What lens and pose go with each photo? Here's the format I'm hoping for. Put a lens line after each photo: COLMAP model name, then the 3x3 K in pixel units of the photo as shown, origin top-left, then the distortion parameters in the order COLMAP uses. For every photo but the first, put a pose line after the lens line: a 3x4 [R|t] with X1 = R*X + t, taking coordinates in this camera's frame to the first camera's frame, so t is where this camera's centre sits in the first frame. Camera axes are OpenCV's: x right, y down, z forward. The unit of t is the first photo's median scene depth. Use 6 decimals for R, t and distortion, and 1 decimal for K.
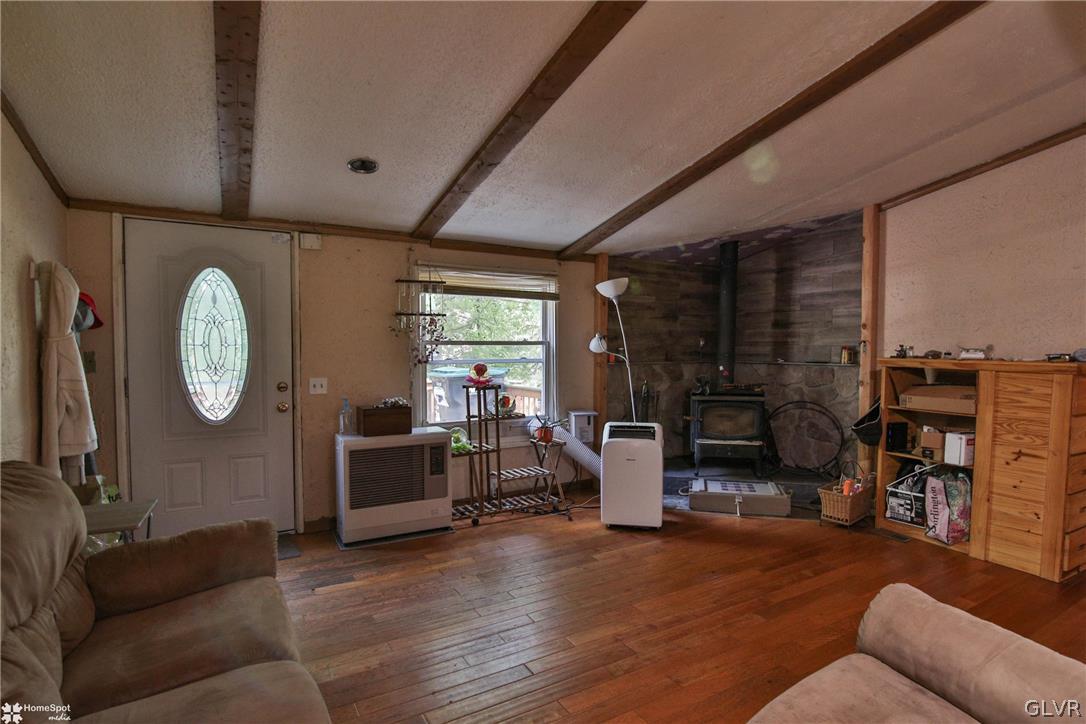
lens RADIAL K [[542.6, 0, 550.2], [0, 542.6, 369.8], [0, 0, 1]] dist [-0.018225, -0.000157]
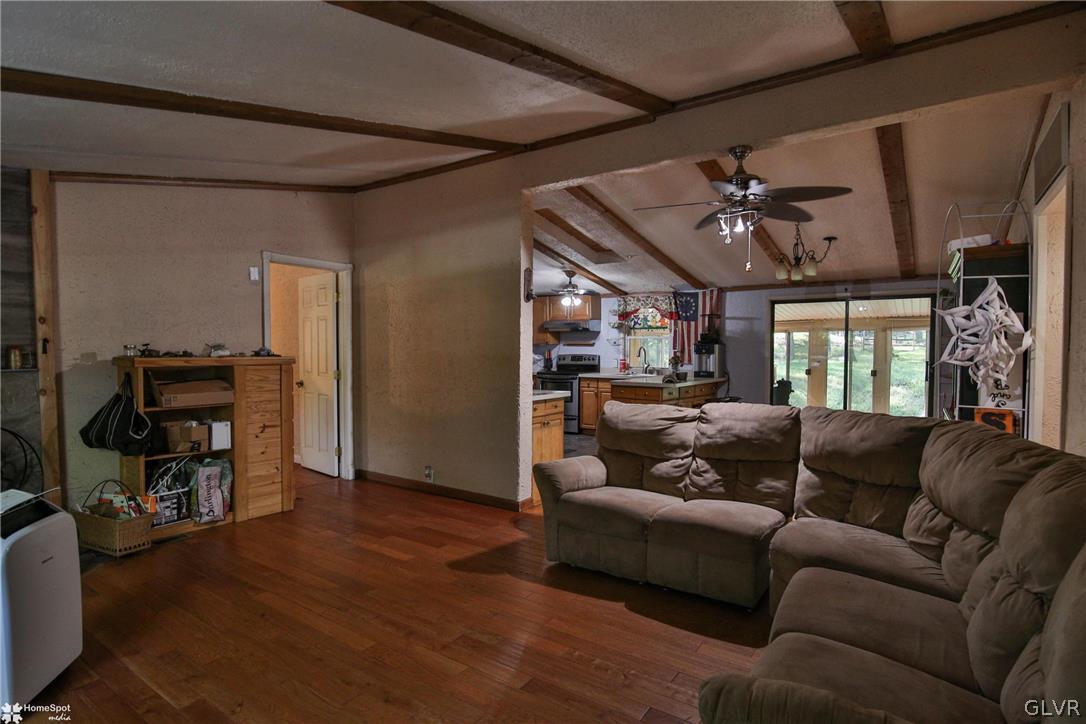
lens RADIAL K [[558.2, 0, 545.4], [0, 558.2, 370.4], [0, 0, 1]] dist [-0.031783, 0.000220]
pose [[-0.409551, -0.043130, 0.911267, -0.459507], [0.036980, 0.997276, 0.063821, -0.030798], [-0.911538, 0.059836, -0.406840, 0.660100]]
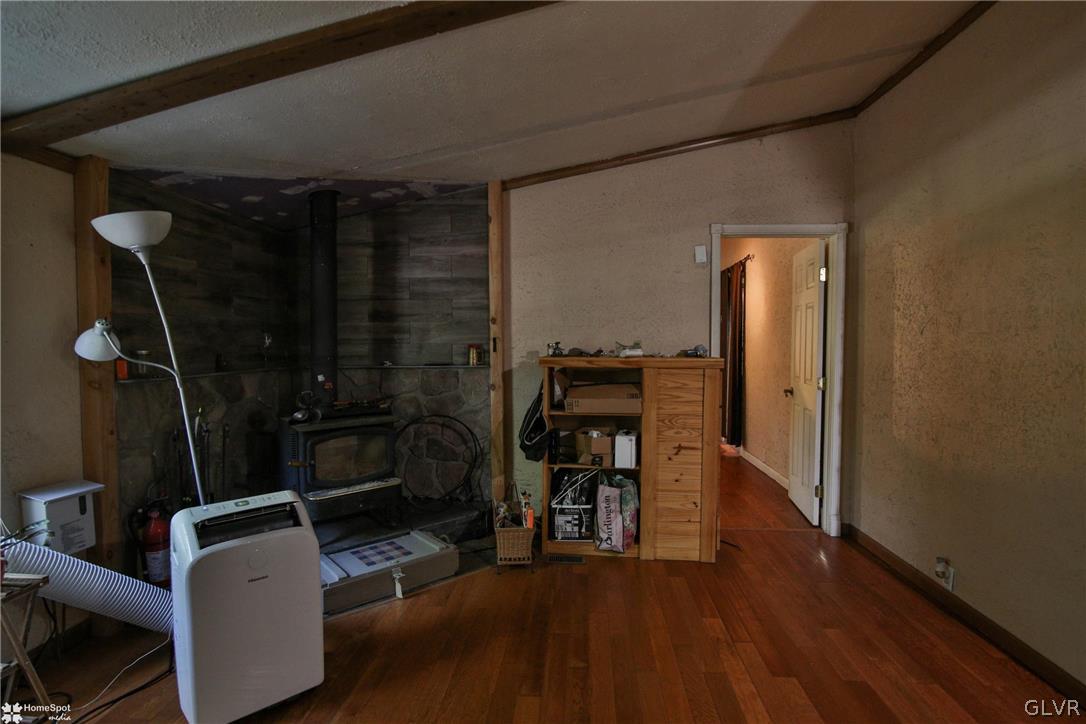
lens RADIAL K [[542.6, 0, 550.2], [0, 542.6, 369.8], [0, 0, 1]] dist [-0.018225, -0.000157]
pose [[0.575718, -0.043583, 0.816486, -0.075576], [0.042038, 0.998835, 0.023675, -0.019643], [-0.816567, 0.020693, 0.576880, 0.433665]]
